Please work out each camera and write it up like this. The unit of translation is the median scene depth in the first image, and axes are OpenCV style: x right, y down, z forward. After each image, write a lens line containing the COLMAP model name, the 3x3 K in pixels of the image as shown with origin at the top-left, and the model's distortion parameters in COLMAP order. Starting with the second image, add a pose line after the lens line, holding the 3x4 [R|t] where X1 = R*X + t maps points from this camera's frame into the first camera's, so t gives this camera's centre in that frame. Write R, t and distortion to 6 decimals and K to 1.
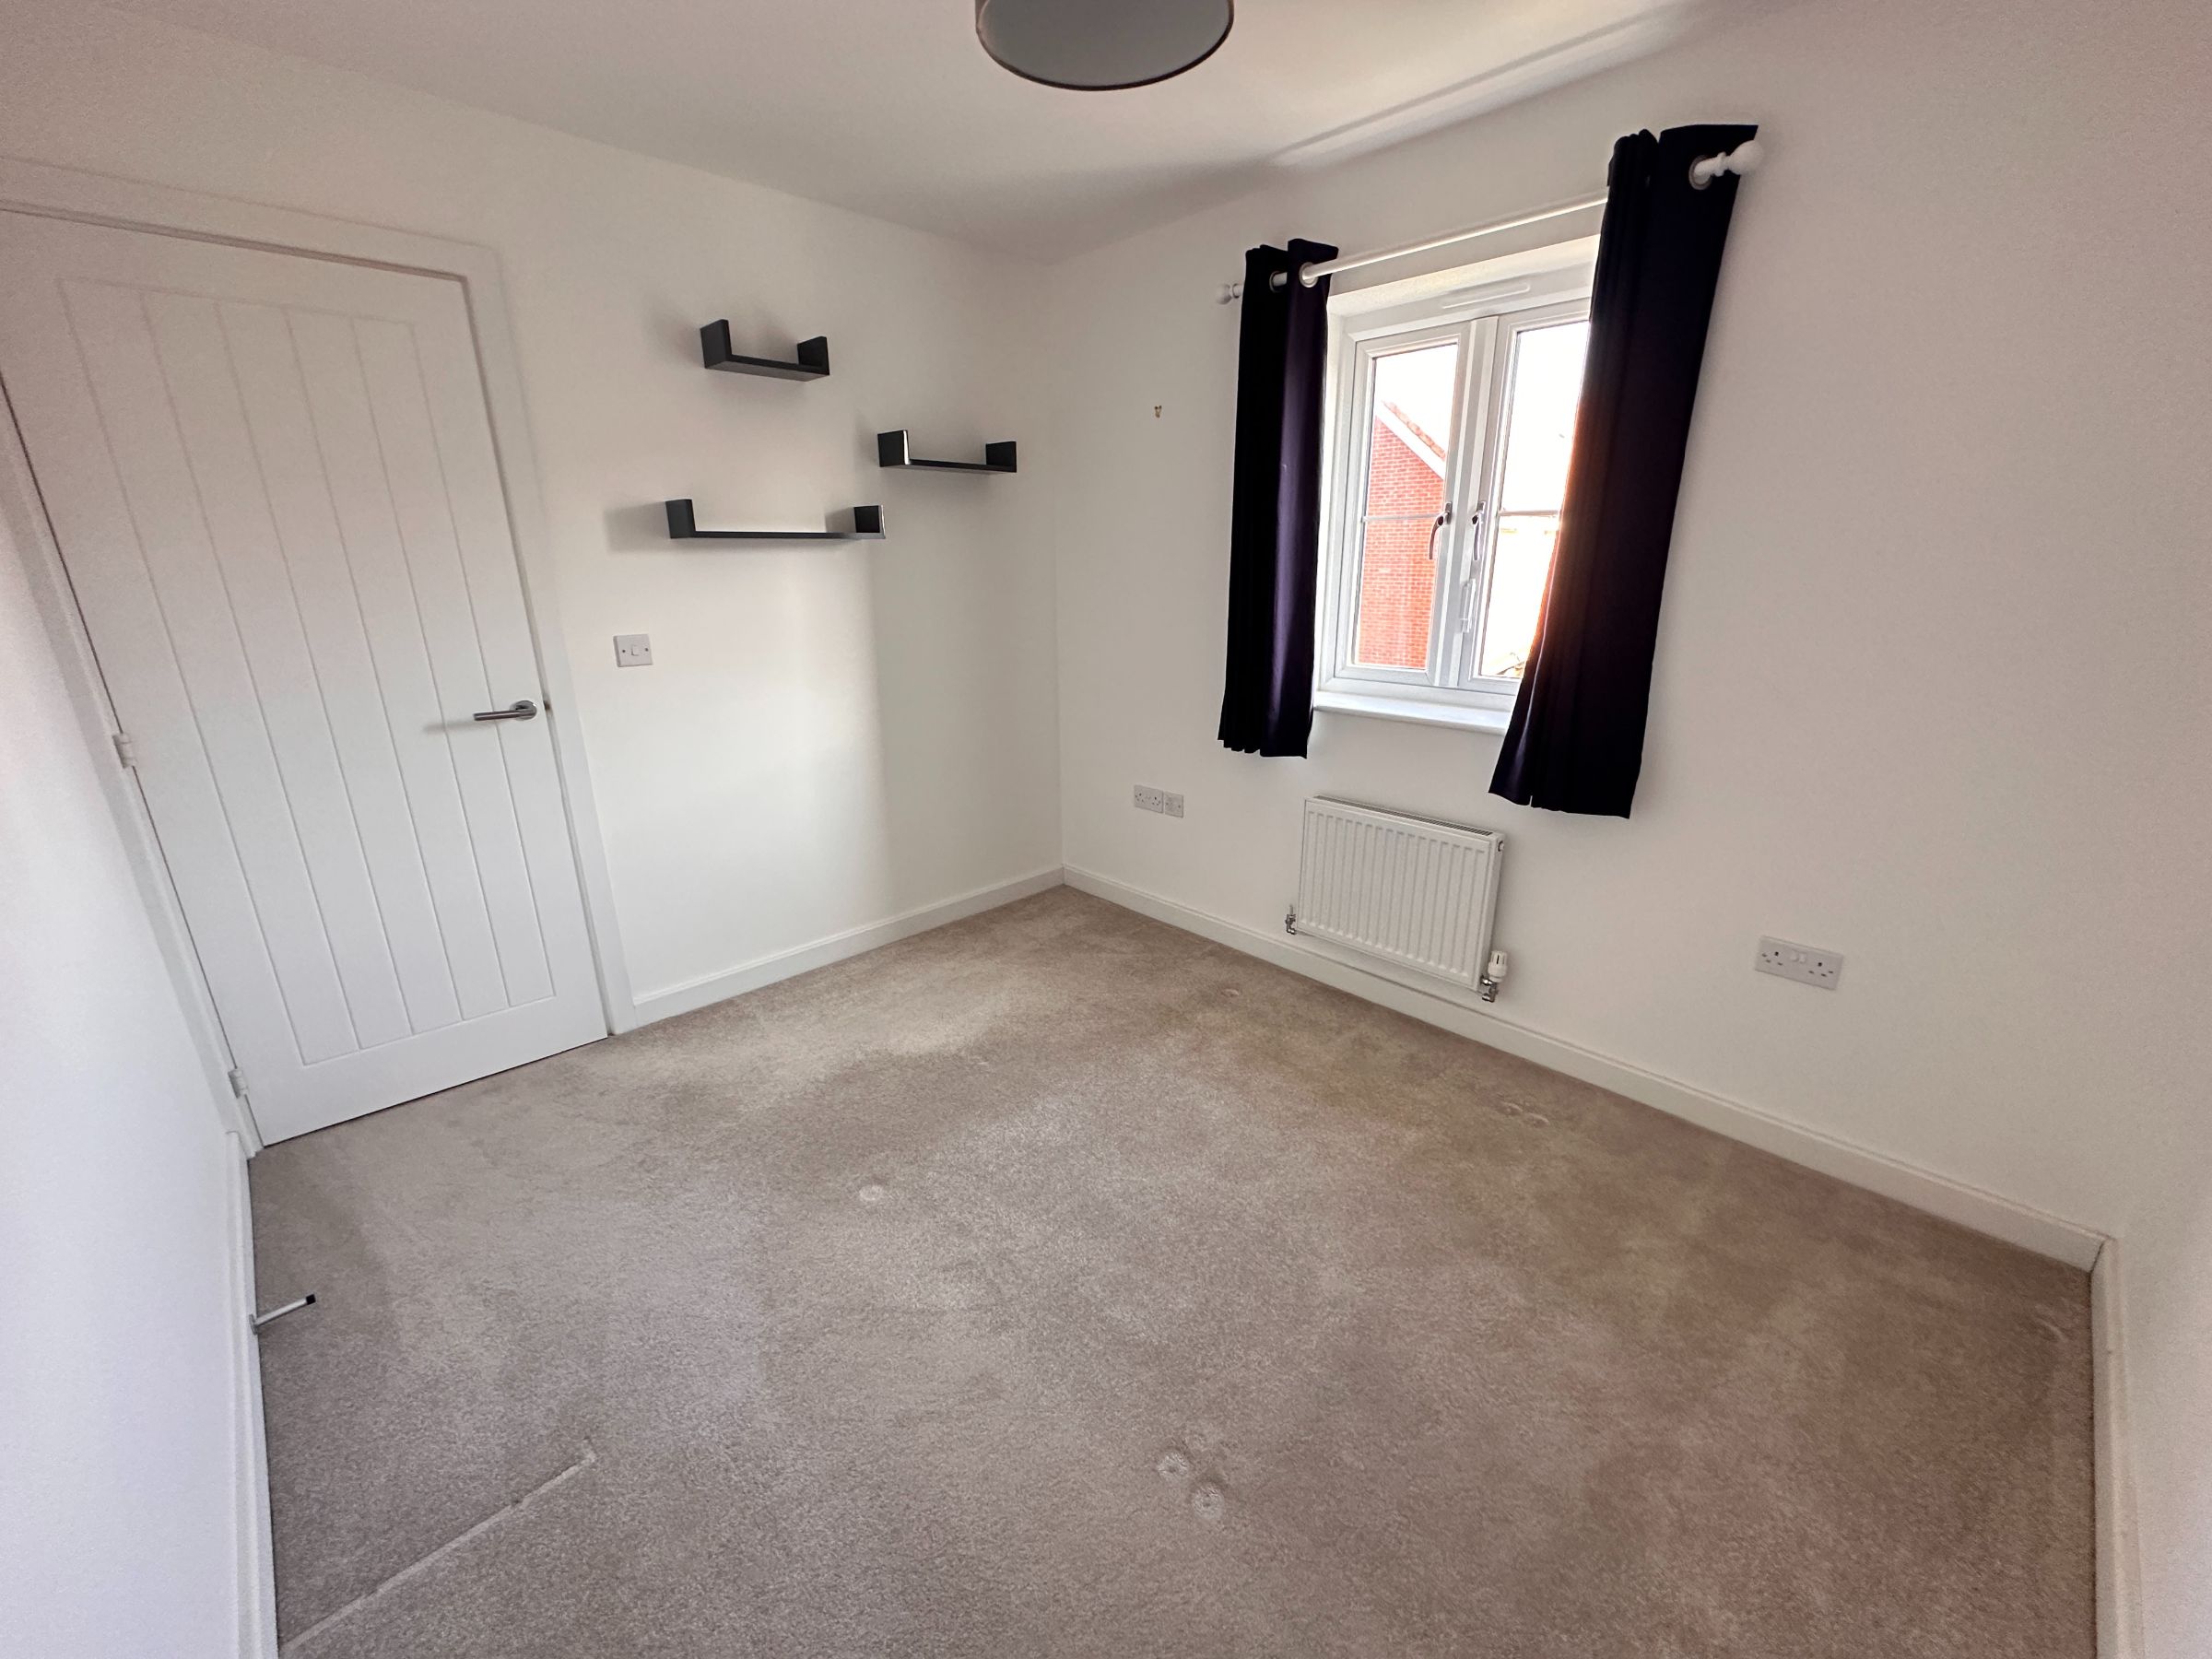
lens RADIAL K [[892.1, 0, 1106.0], [0, 892.1, 829.5], [0, 0, 1]] dist [0.006880, 0.000110]
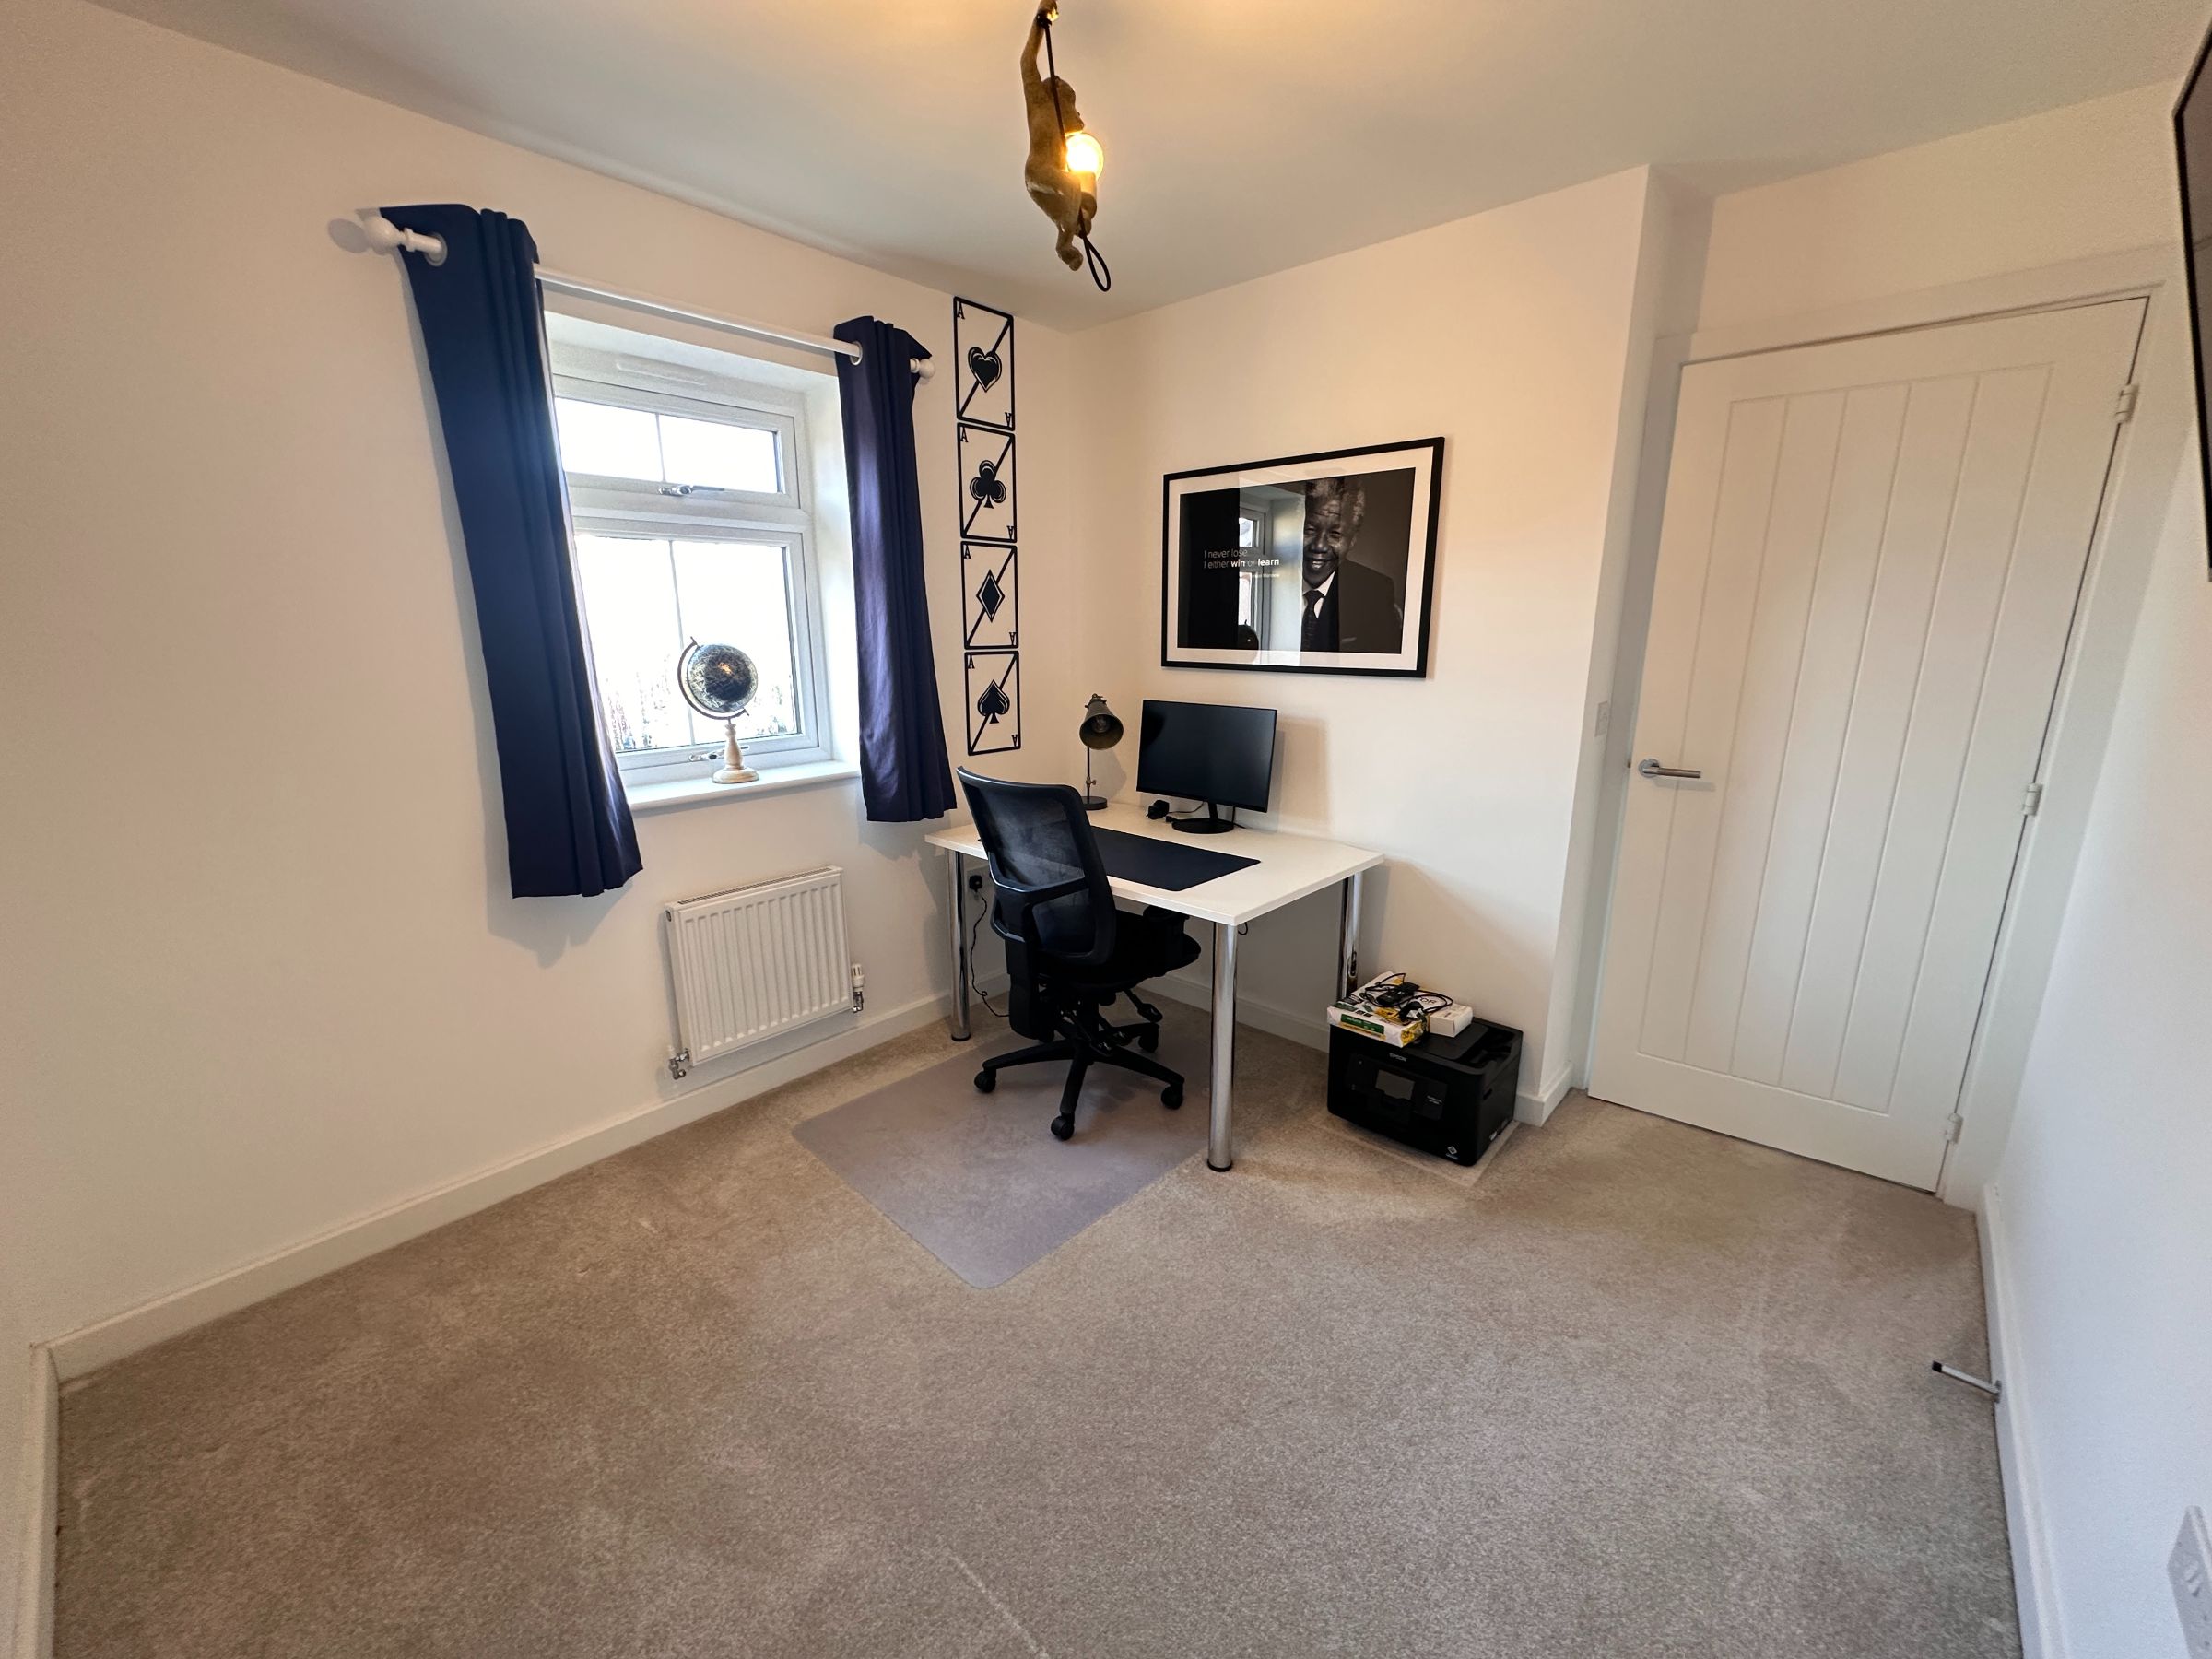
lens RADIAL K [[892.1, 0, 1106.0], [0, 892.1, 829.5], [0, 0, 1]] dist [0.006880, 0.000110]
pose [[-0.085891, -0.220994, 0.971486, -0.647030], [0.308583, 0.921239, 0.236846, -0.189785], [-0.947312, 0.320126, -0.010931, 0.642665]]
